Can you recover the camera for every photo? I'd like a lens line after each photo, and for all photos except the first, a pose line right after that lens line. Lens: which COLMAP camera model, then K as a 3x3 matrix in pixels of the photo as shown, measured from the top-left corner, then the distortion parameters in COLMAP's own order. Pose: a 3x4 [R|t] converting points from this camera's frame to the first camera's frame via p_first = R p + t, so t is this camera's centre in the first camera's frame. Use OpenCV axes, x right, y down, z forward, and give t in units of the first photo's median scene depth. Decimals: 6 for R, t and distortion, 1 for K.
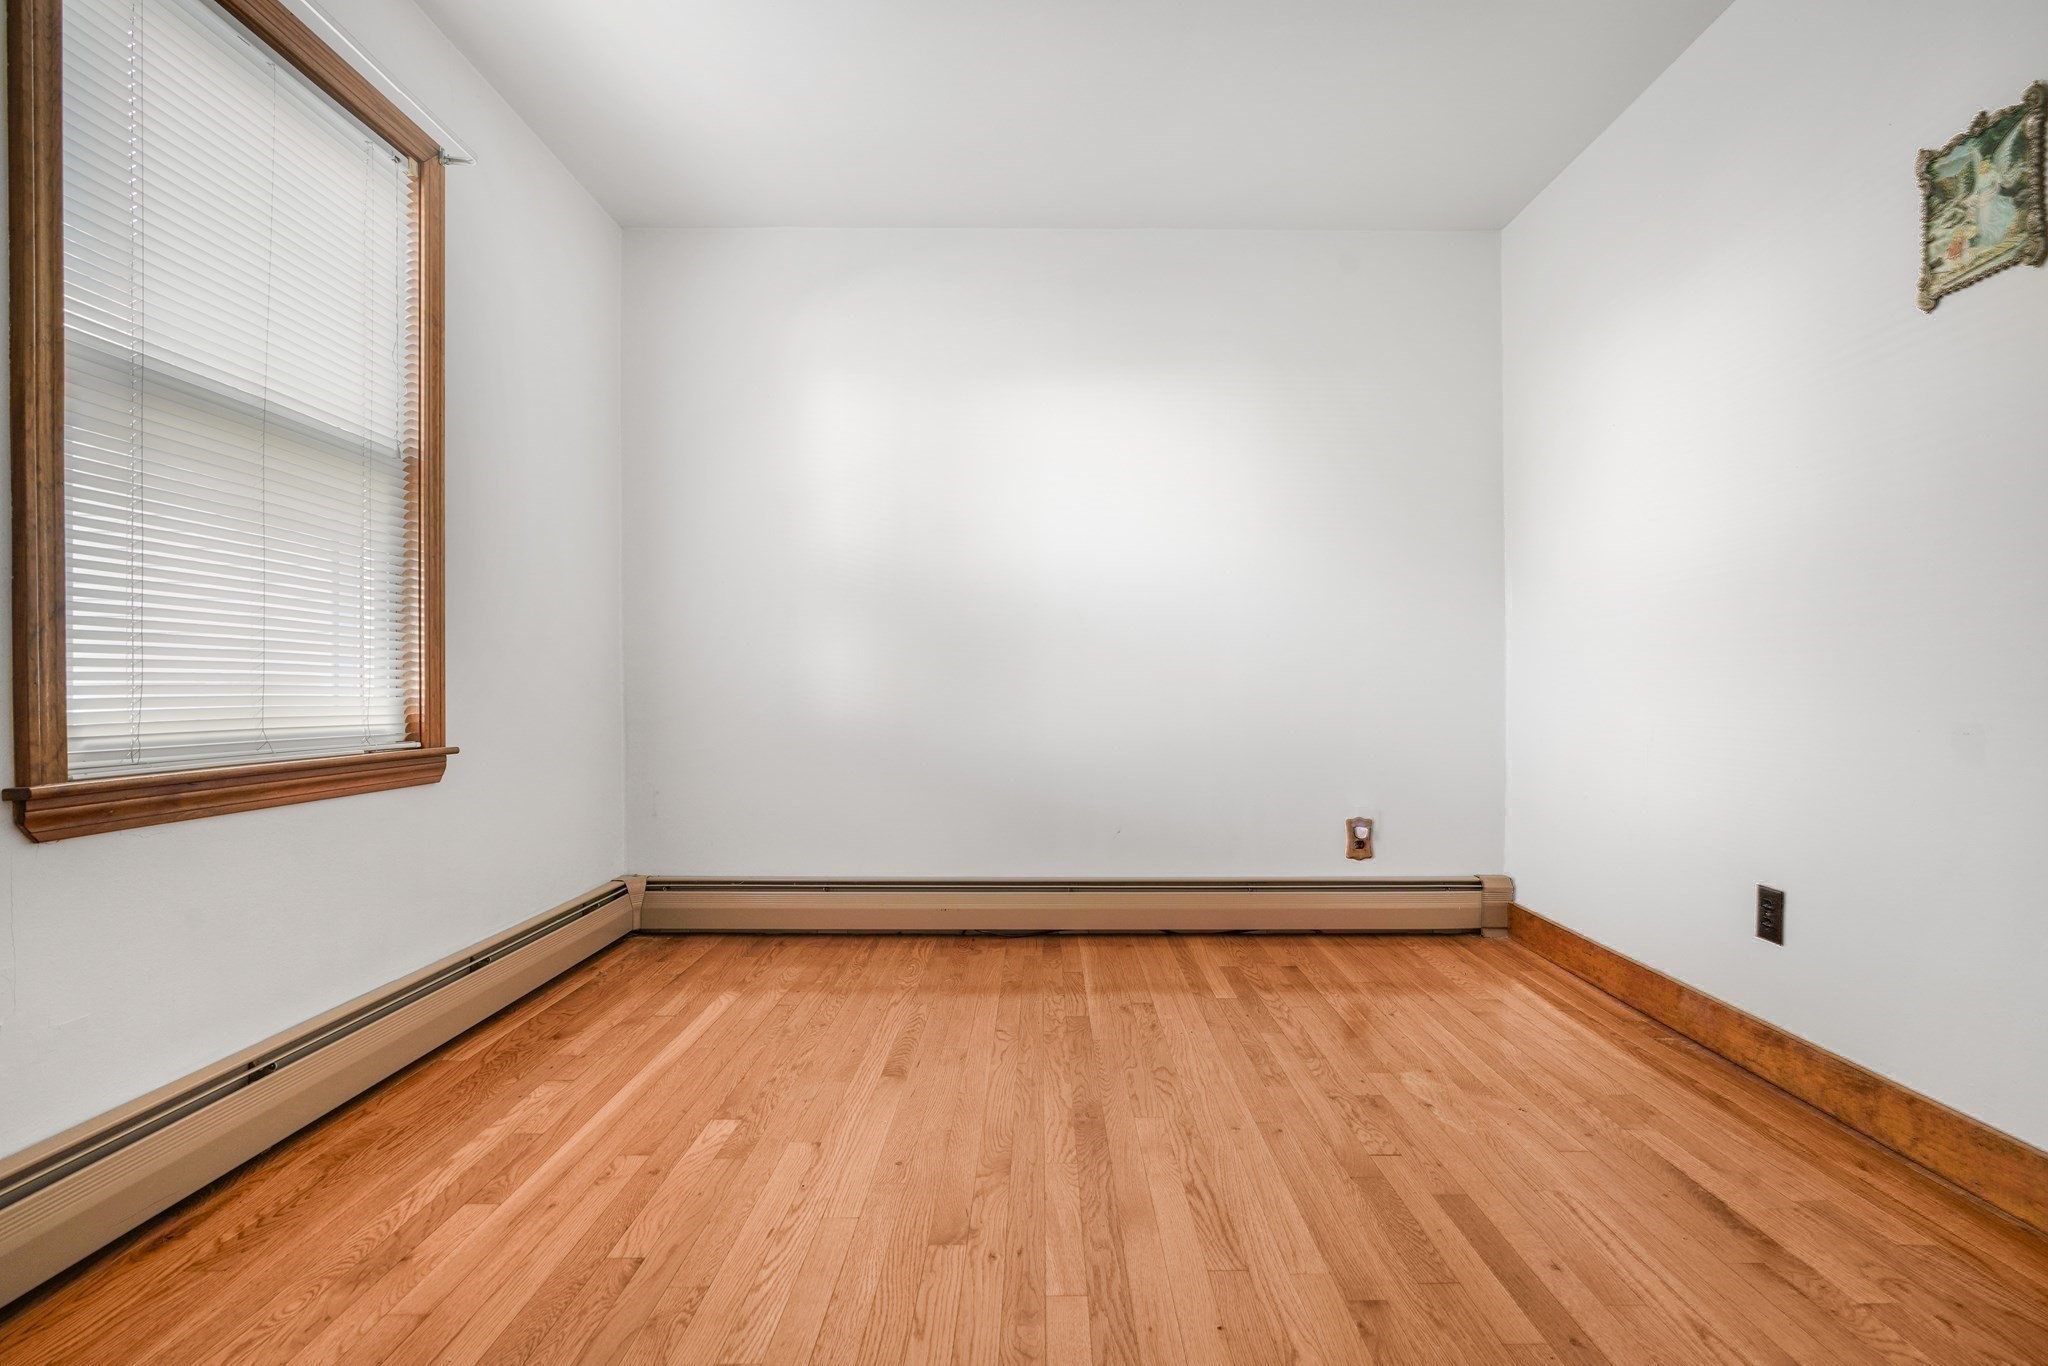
lens RADIAL K [[958.9, 0, 1029.6], [0, 958.9, 688.1], [0, 0, 1]] dist [-0.003320, 0.001116]
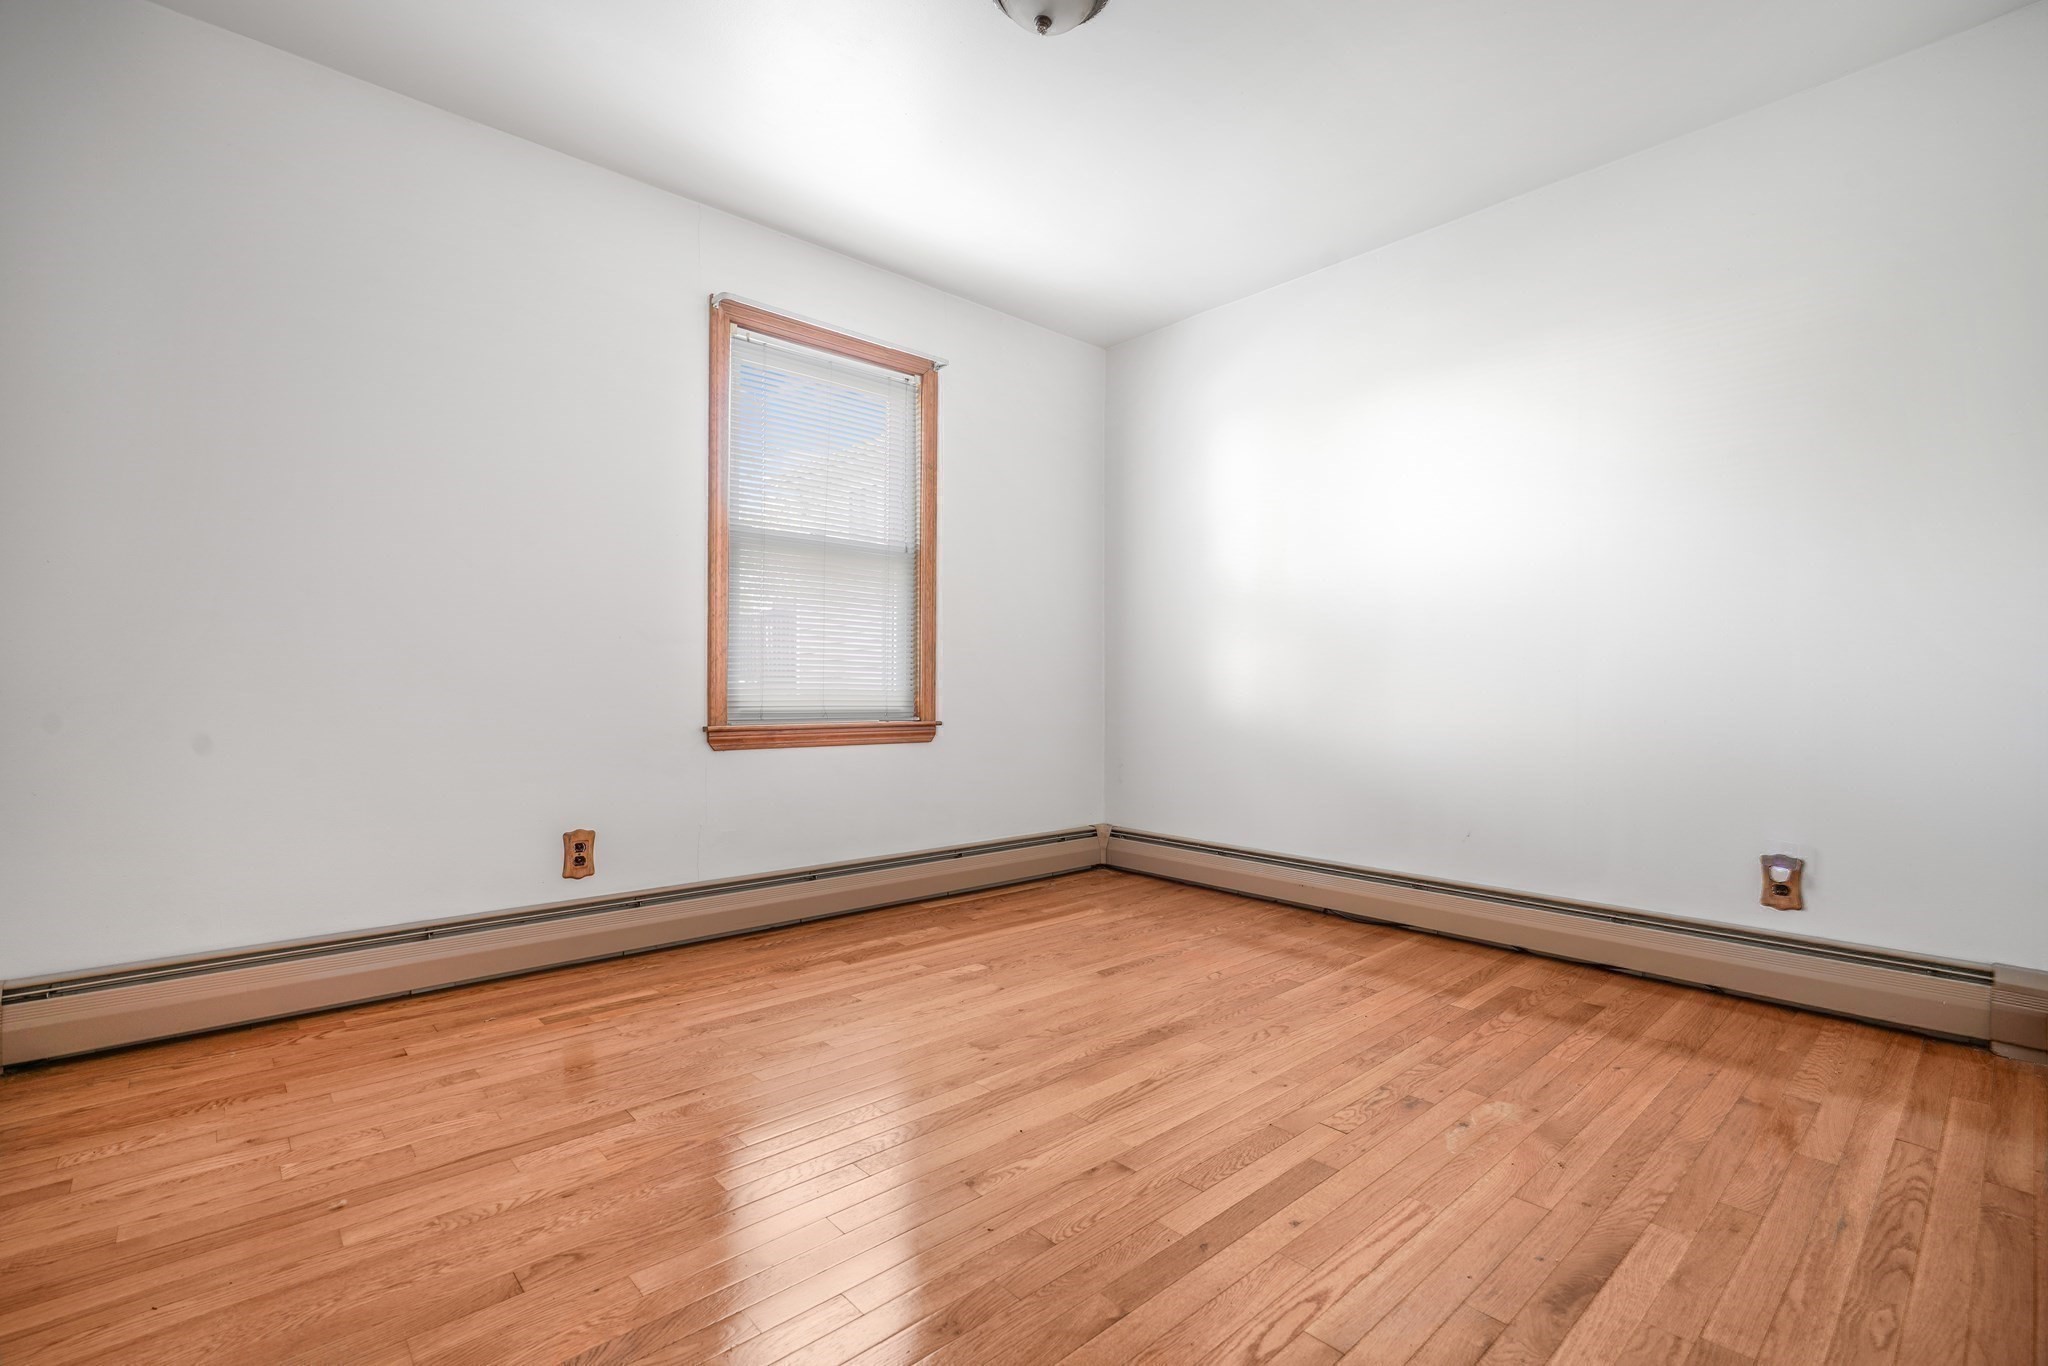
lens RADIAL K [[958.9, 0, 1029.6], [0, 958.9, 688.1], [0, 0, 1]] dist [-0.003320, 0.001116]
pose [[0.646579, 0.002615, -0.762842, 0.758882], [-0.004678, 0.999989, -0.000537, 0.004608], [0.762832, 0.003916, 0.646585, 0.048877]]
